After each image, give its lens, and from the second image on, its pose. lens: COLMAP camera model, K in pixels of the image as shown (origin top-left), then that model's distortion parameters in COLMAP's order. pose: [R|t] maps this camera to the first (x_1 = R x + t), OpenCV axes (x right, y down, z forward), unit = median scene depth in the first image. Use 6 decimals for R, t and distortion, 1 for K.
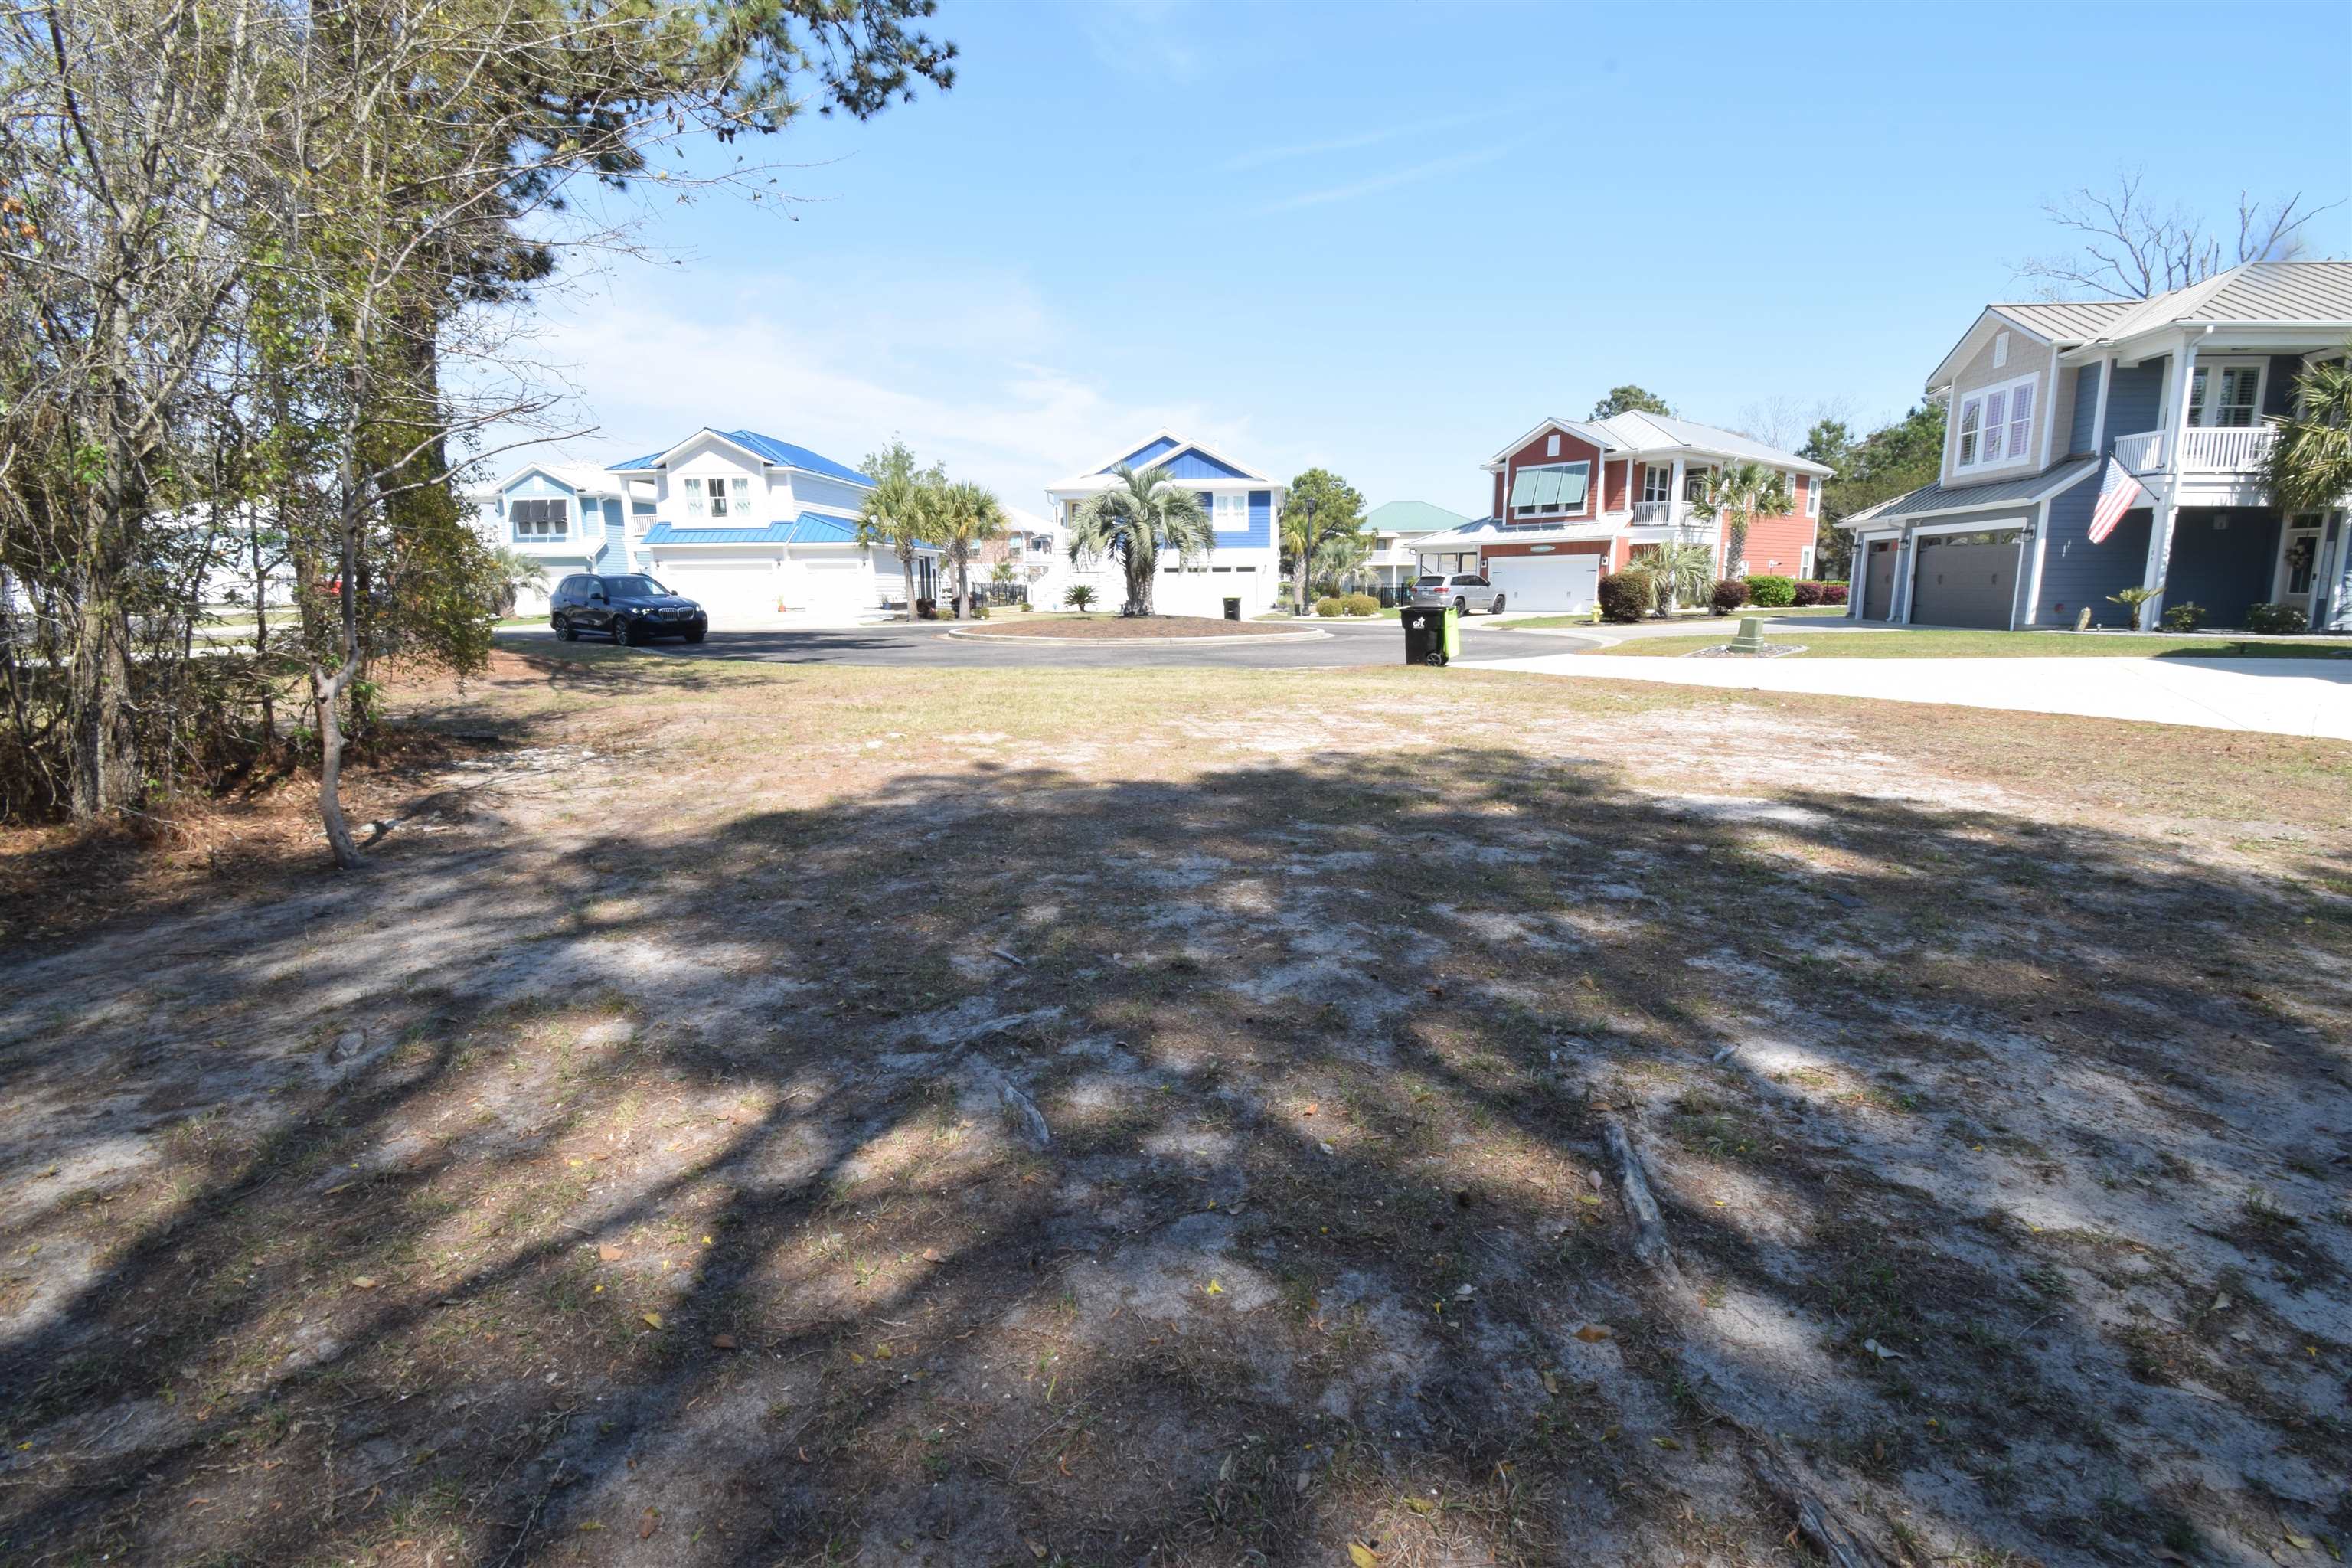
lens RADIAL K [[1030.4, 0, 1165.8], [0, 1030.4, 797.0], [0, 0, 1]] dist [0.013713, -0.025265]
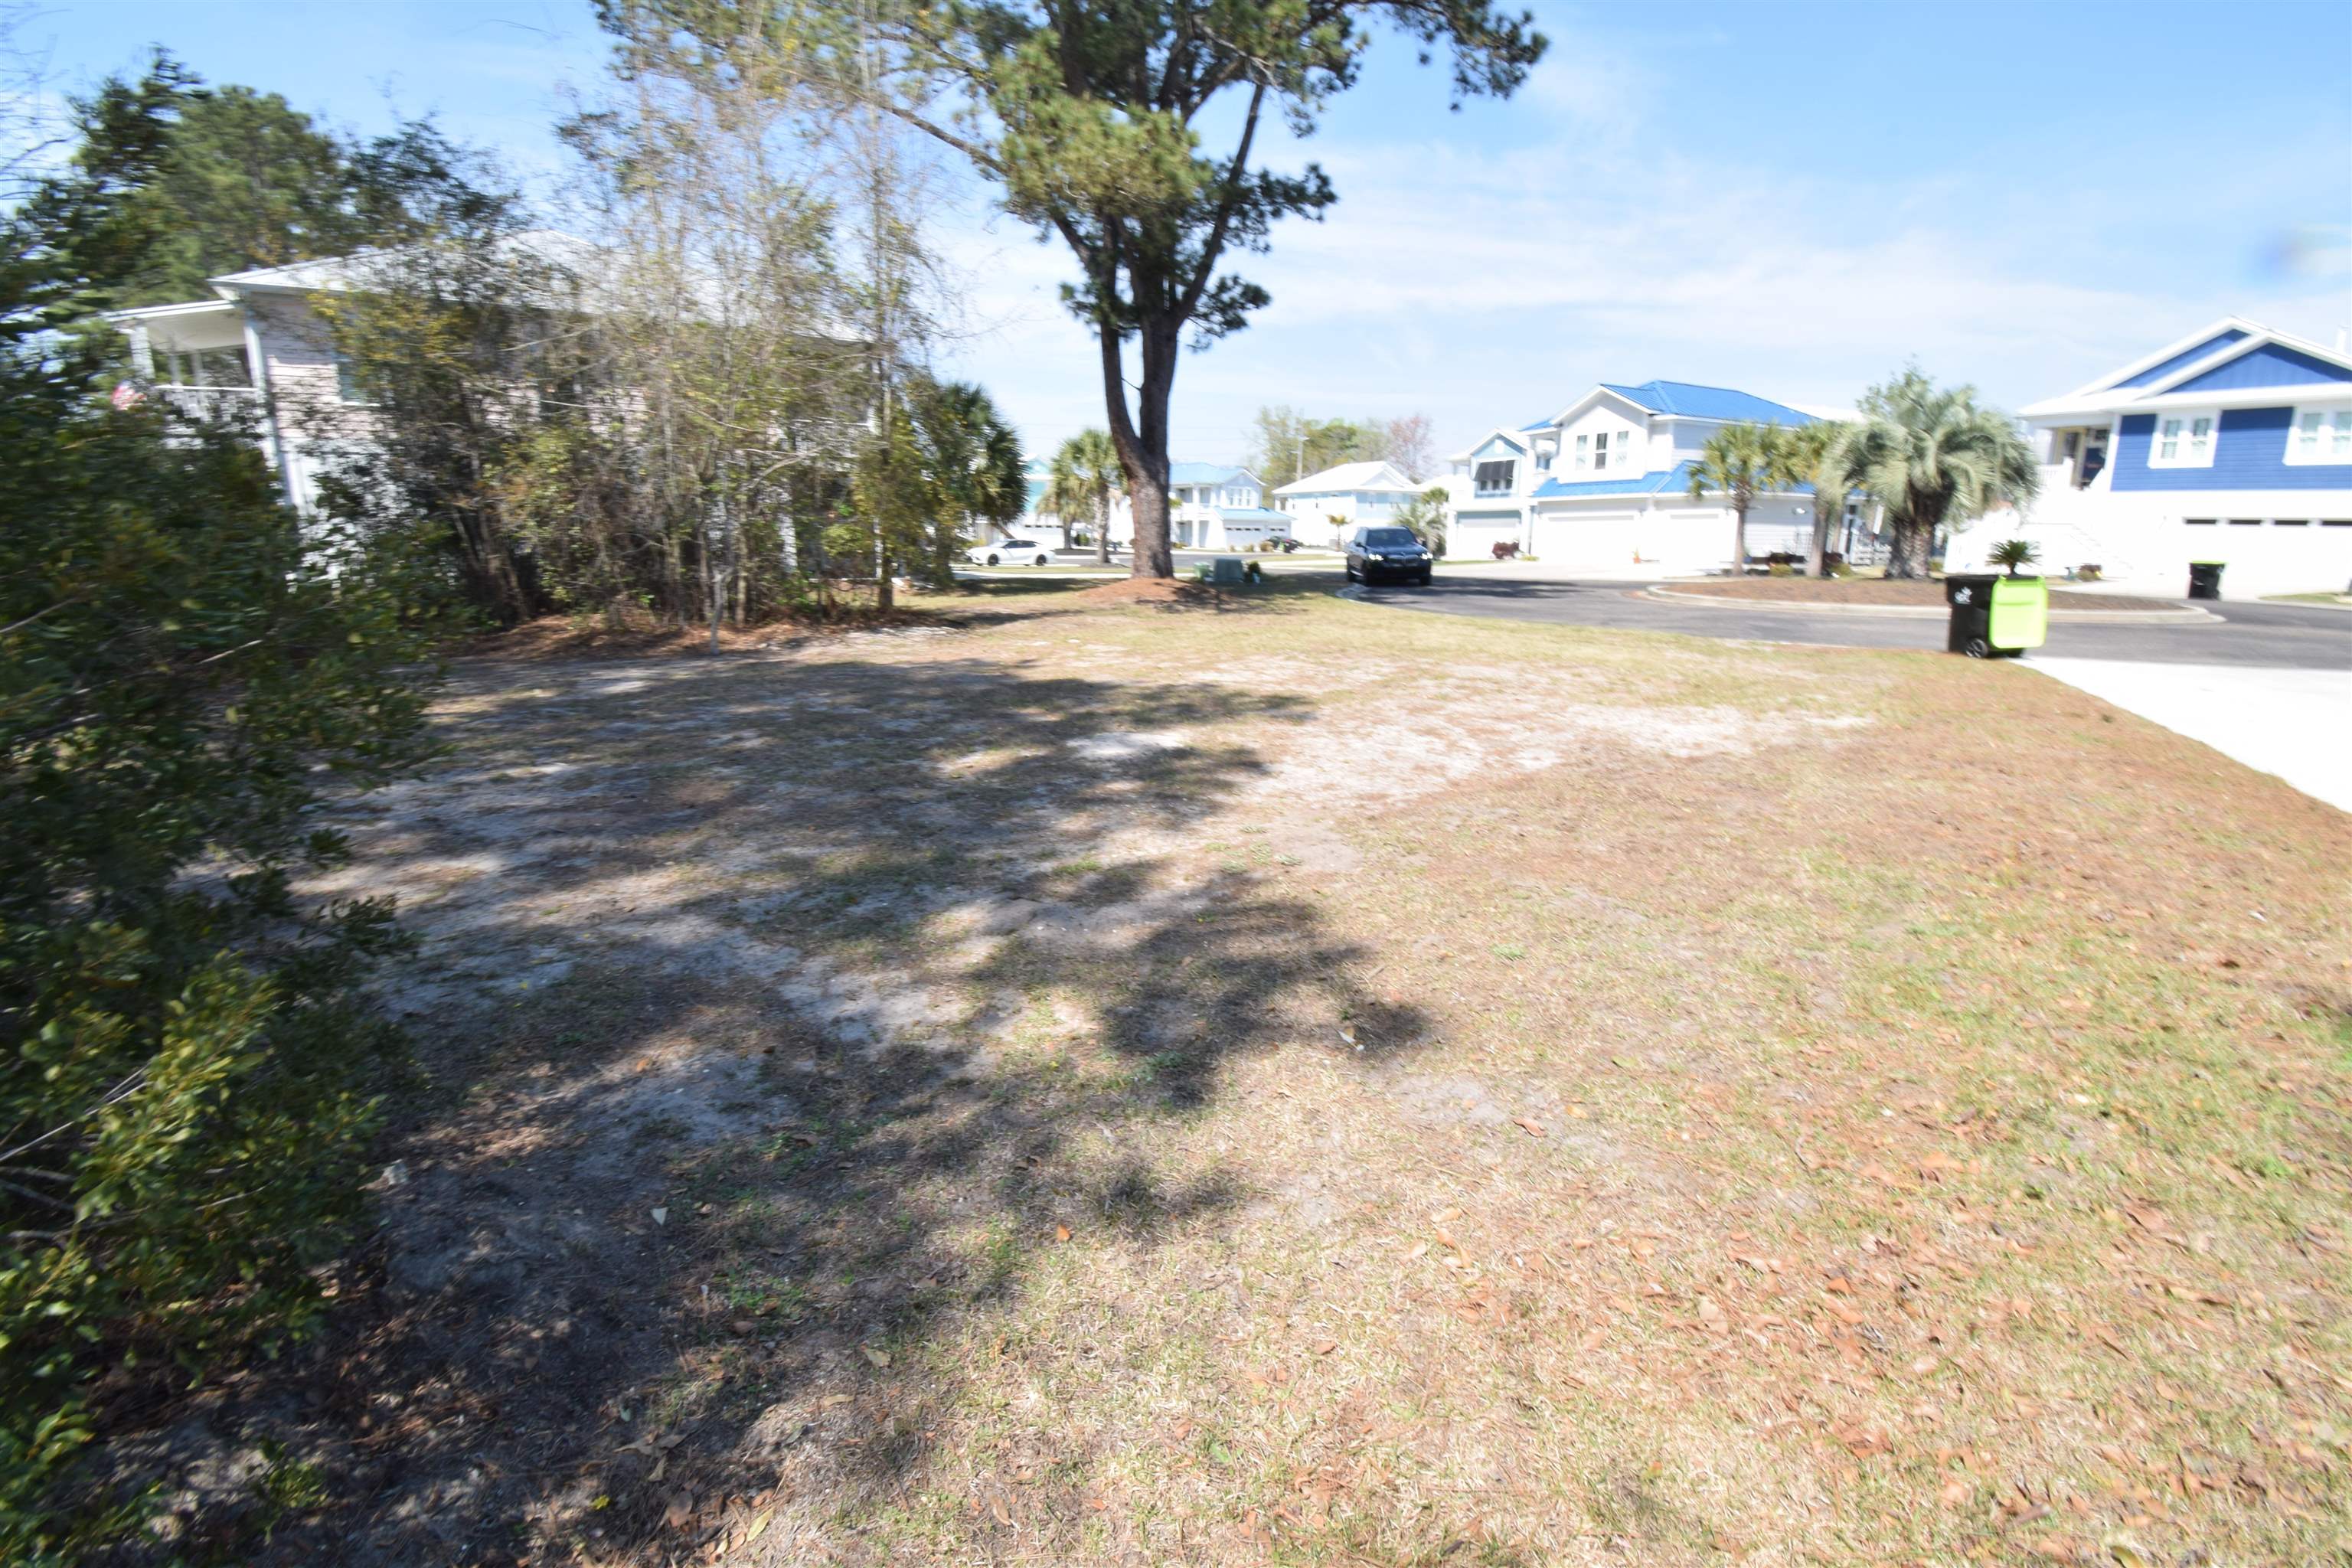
lens RADIAL K [[1030.4, 0, 1165.8], [0, 1030.4, 797.0], [0, 0, 1]] dist [0.013713, -0.025265]
pose [[0.548094, 0.210230, -0.809565, 0.240731], [-0.172752, 0.975481, 0.136358, -0.015278], [0.818382, 0.065117, 0.570973, 0.066723]]
